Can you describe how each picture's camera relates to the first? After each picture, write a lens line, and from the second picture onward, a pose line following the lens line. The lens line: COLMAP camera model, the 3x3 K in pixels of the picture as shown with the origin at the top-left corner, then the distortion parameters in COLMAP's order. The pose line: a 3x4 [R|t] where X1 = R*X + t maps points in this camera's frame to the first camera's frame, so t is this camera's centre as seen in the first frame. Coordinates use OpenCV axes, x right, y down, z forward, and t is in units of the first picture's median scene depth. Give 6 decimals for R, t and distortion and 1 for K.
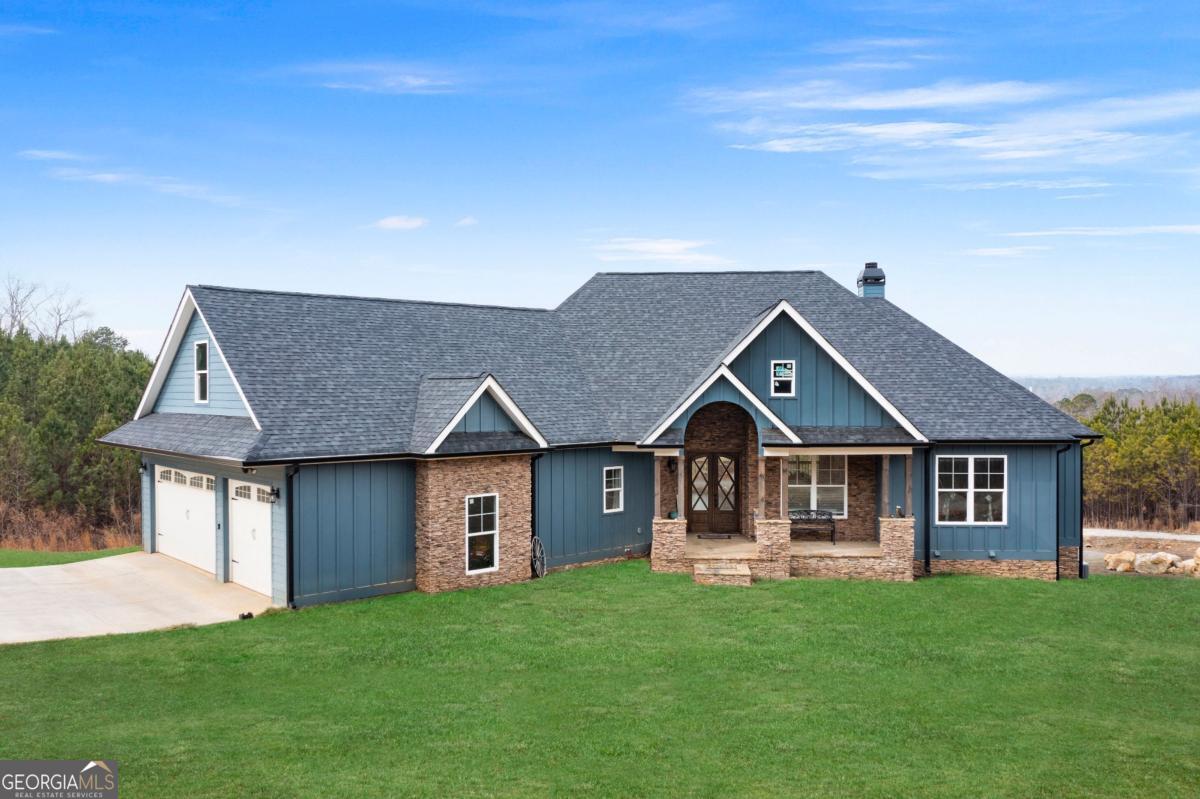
lens RADIAL K [[946.8, 0, 598.1], [0, 946.8, 405.4], [0, 0, 1]] dist [-0.001729, -0.002216]
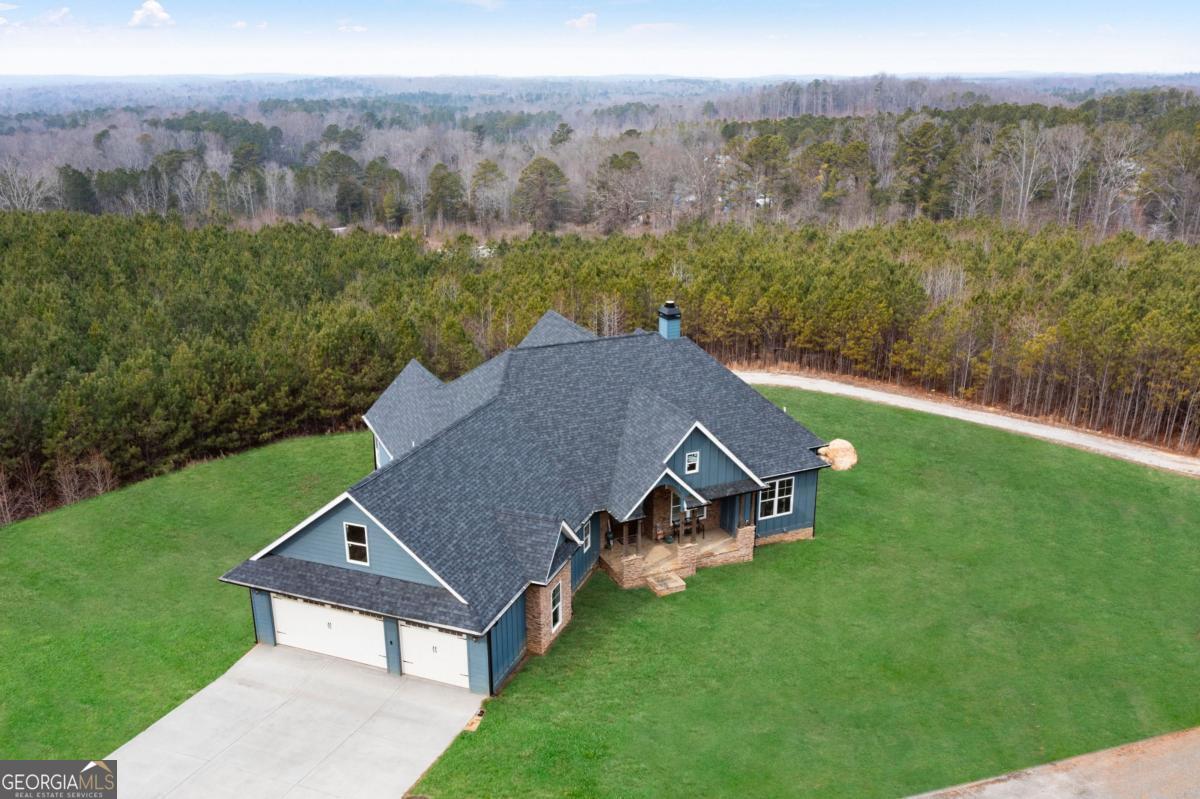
lens RADIAL K [[946.8, 0, 600.4], [0, 946.8, 400.8], [0, 0, 1]] dist [-0.001729, -0.002216]
pose [[0.885404, -0.144675, 0.441734, -0.652657], [0.008173, 0.955027, 0.296406, -0.616631], [-0.464750, -0.258829, 0.846767, -0.285002]]
